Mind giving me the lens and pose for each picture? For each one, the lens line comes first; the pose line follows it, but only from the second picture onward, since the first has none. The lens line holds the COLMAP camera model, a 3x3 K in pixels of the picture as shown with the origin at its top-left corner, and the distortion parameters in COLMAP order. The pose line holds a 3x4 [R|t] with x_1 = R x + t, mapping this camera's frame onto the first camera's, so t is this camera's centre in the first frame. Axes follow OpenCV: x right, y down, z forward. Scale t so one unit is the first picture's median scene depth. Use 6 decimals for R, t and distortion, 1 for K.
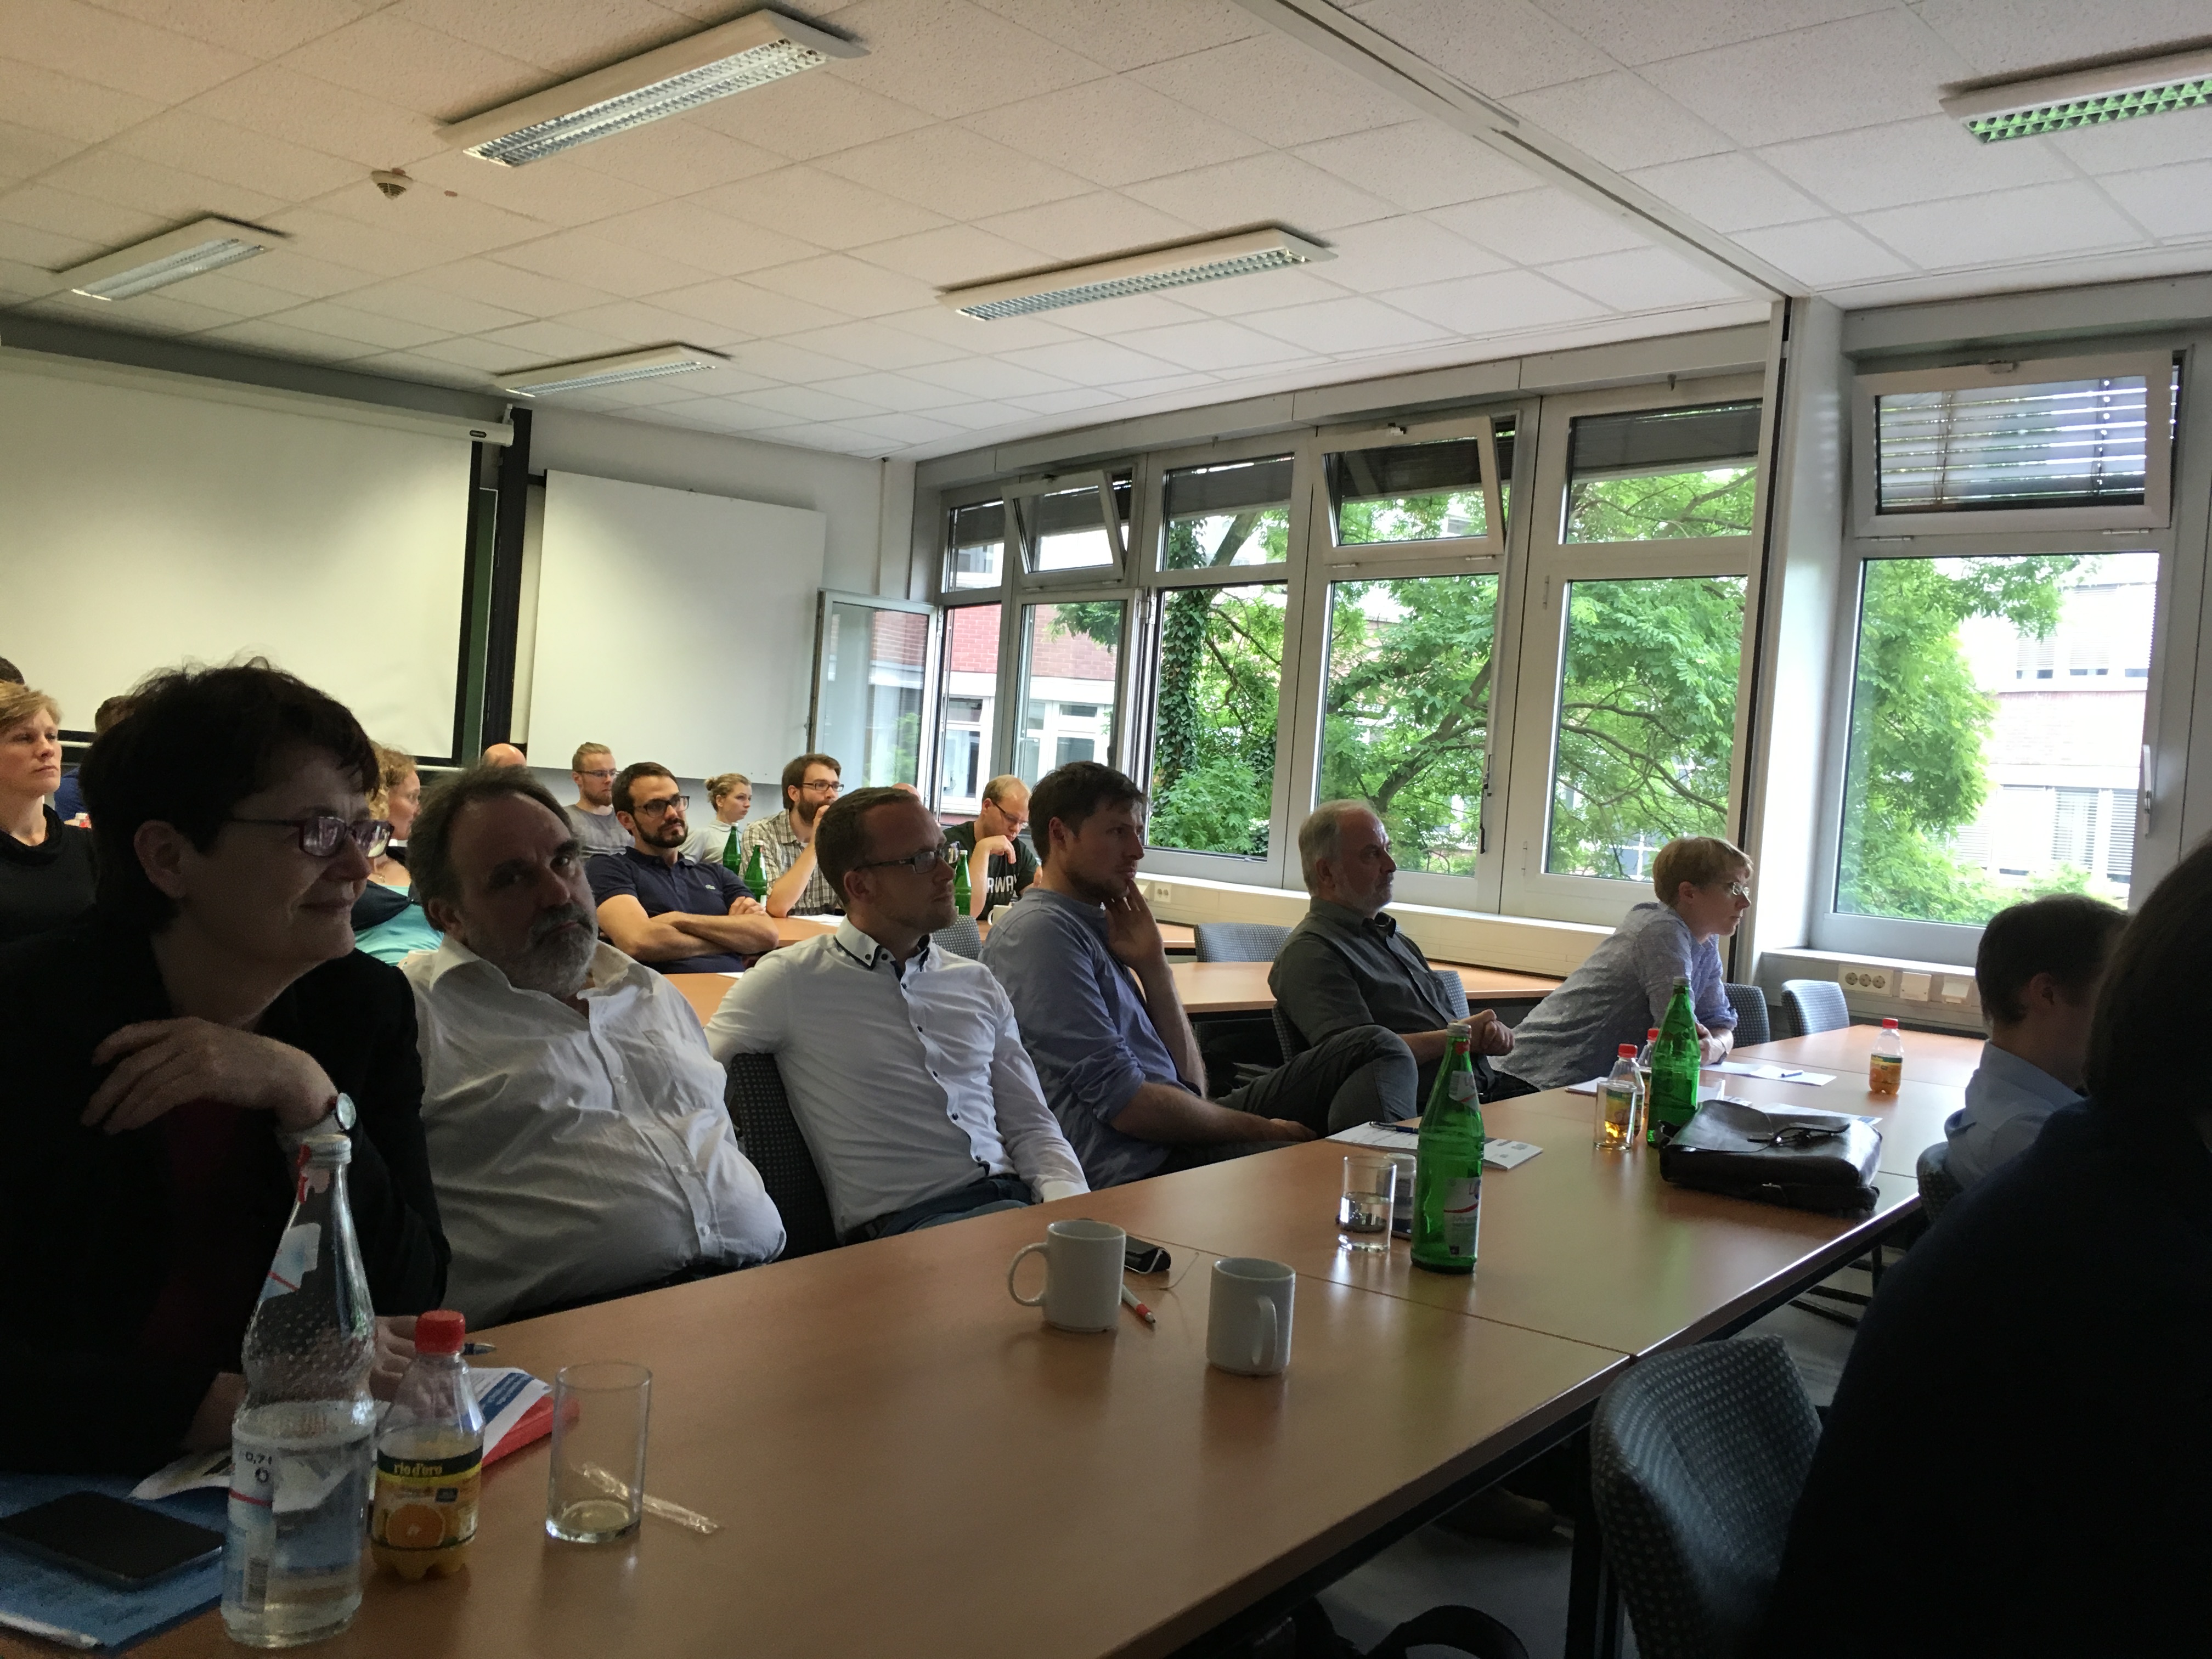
lens RADIAL K [[1857.6, 0, 1114.7], [0, 1857.6, 821.9], [0, 0, 1]] dist [0.019260, -0.026917]
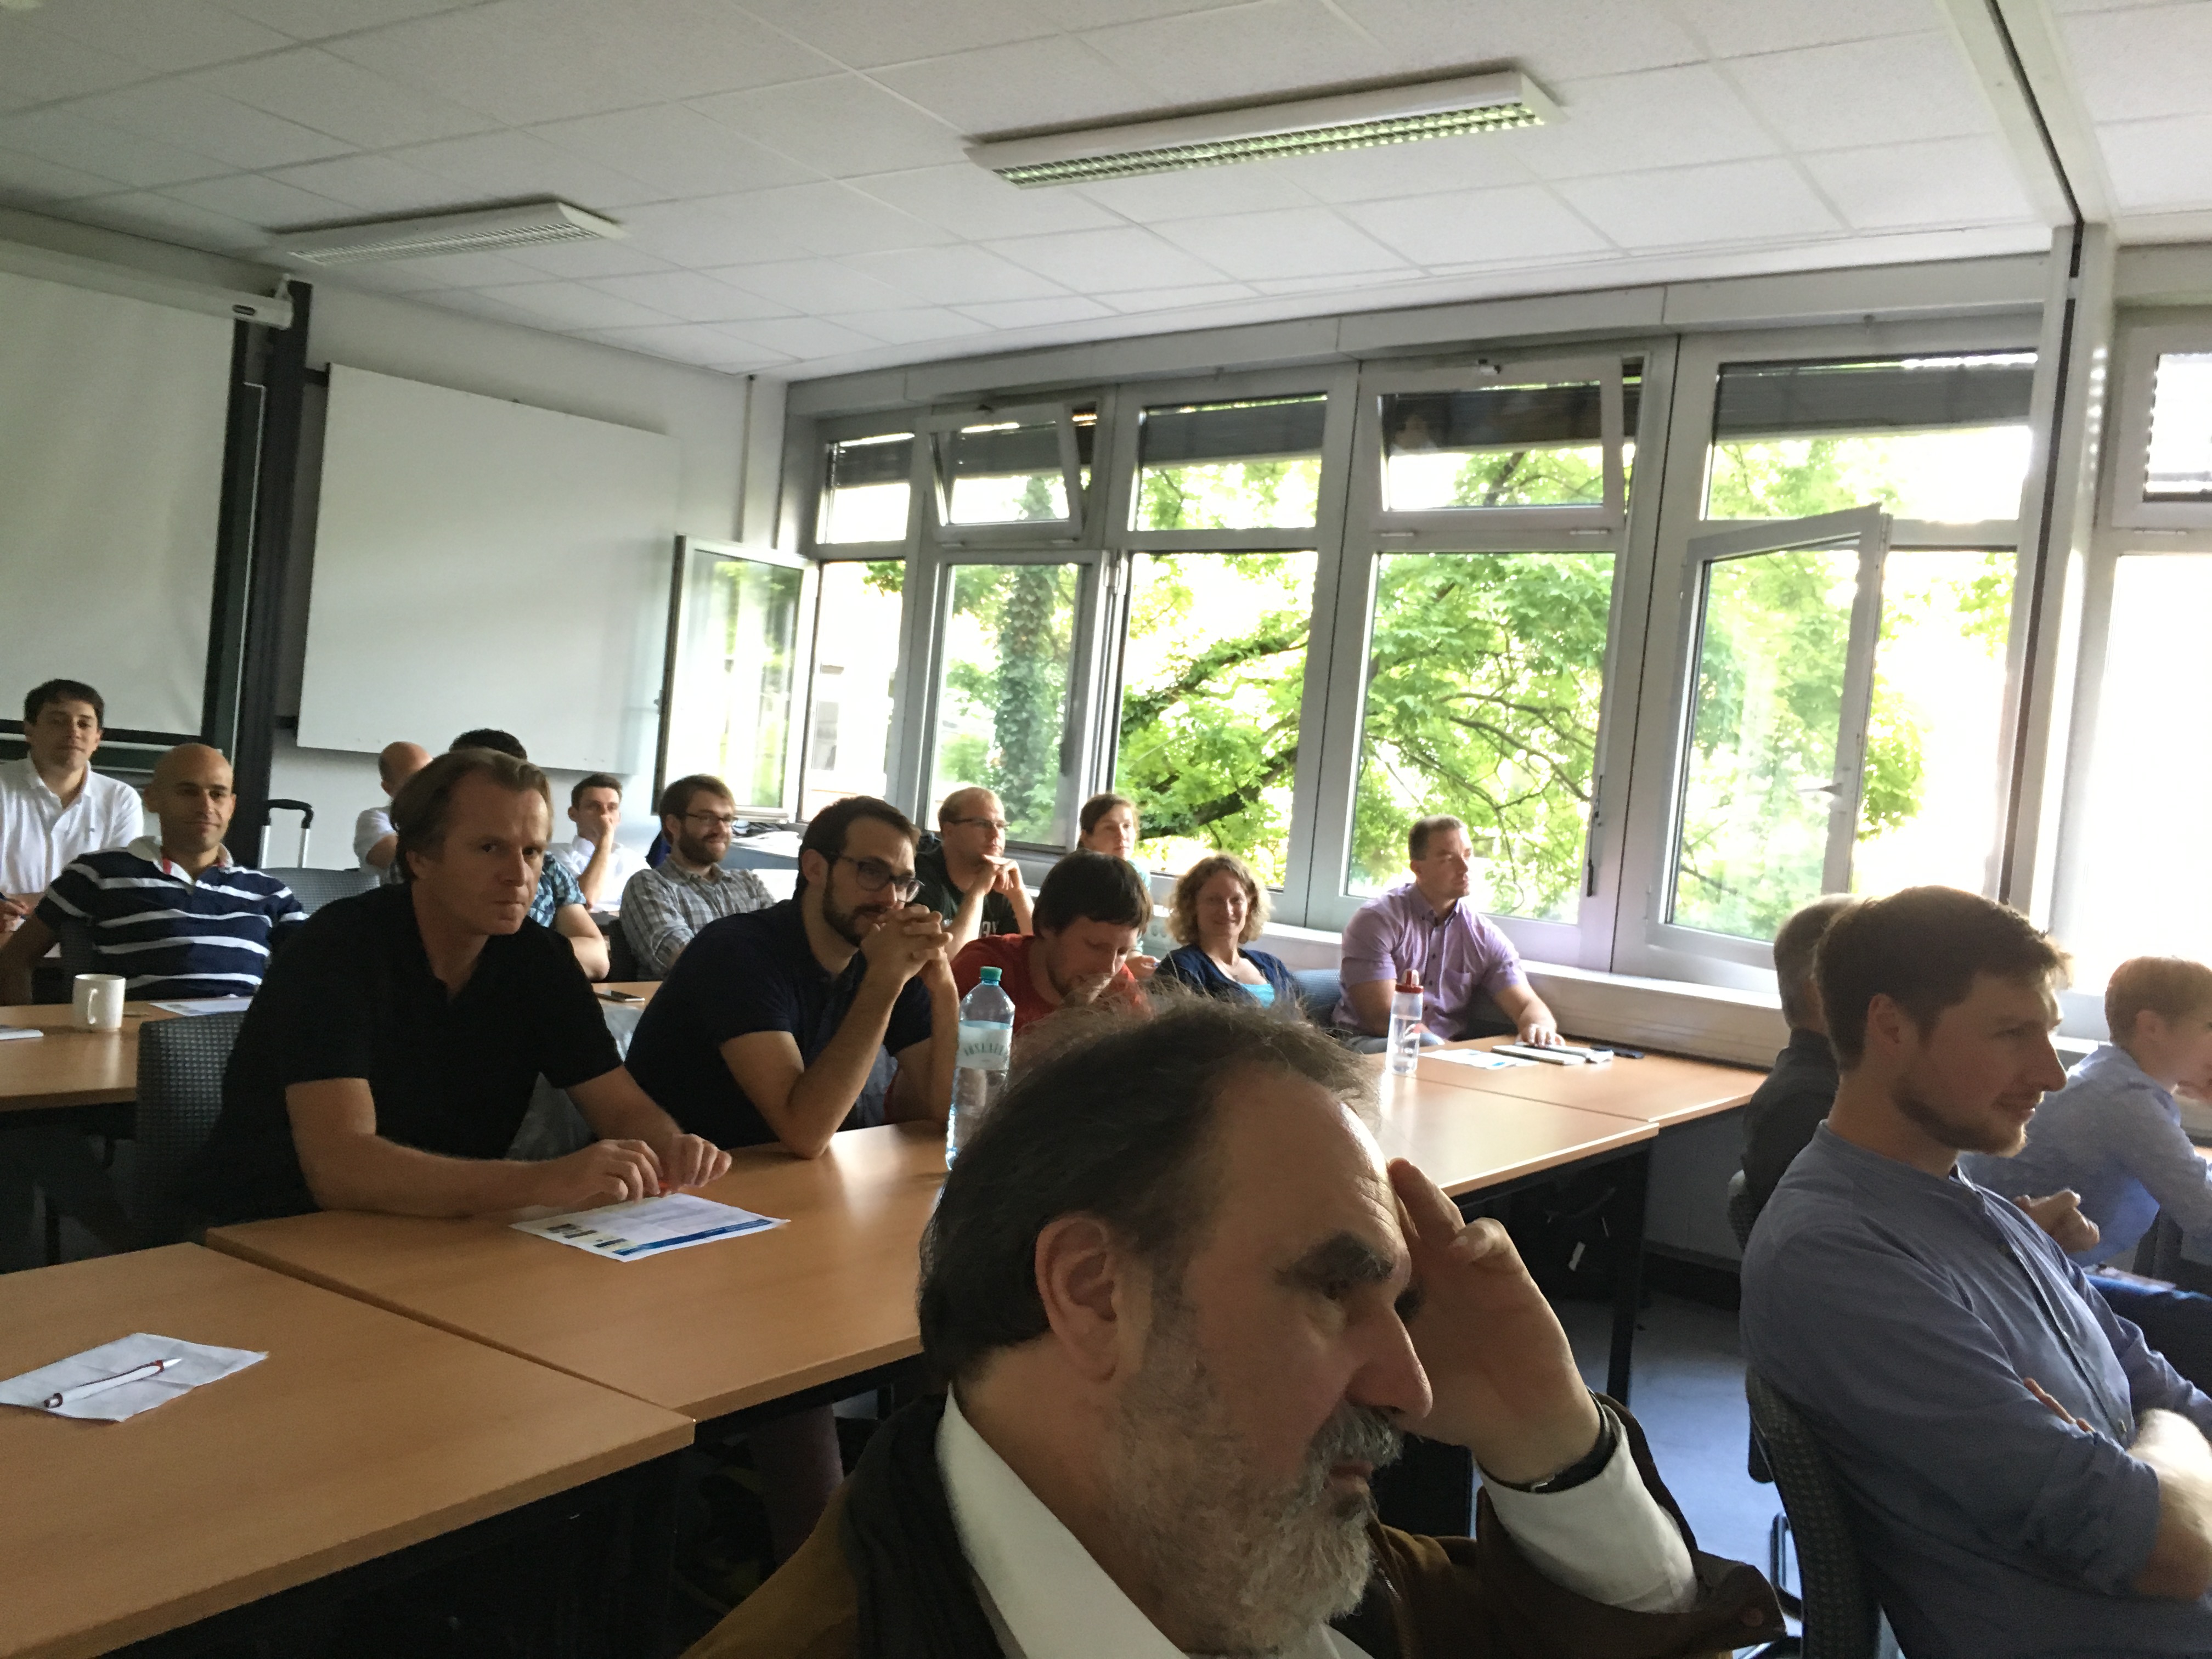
lens RADIAL K [[1857.6, 0, 1111.1], [0, 1857.6, 822.7], [0, 0, 1]] dist [0.019260, -0.026917]
pose [[0.986001, 0.018226, 0.165742, -0.117451], [-0.021937, 0.999547, 0.020585, -0.021352], [-0.165291, -0.023932, 0.985954, 0.184755]]
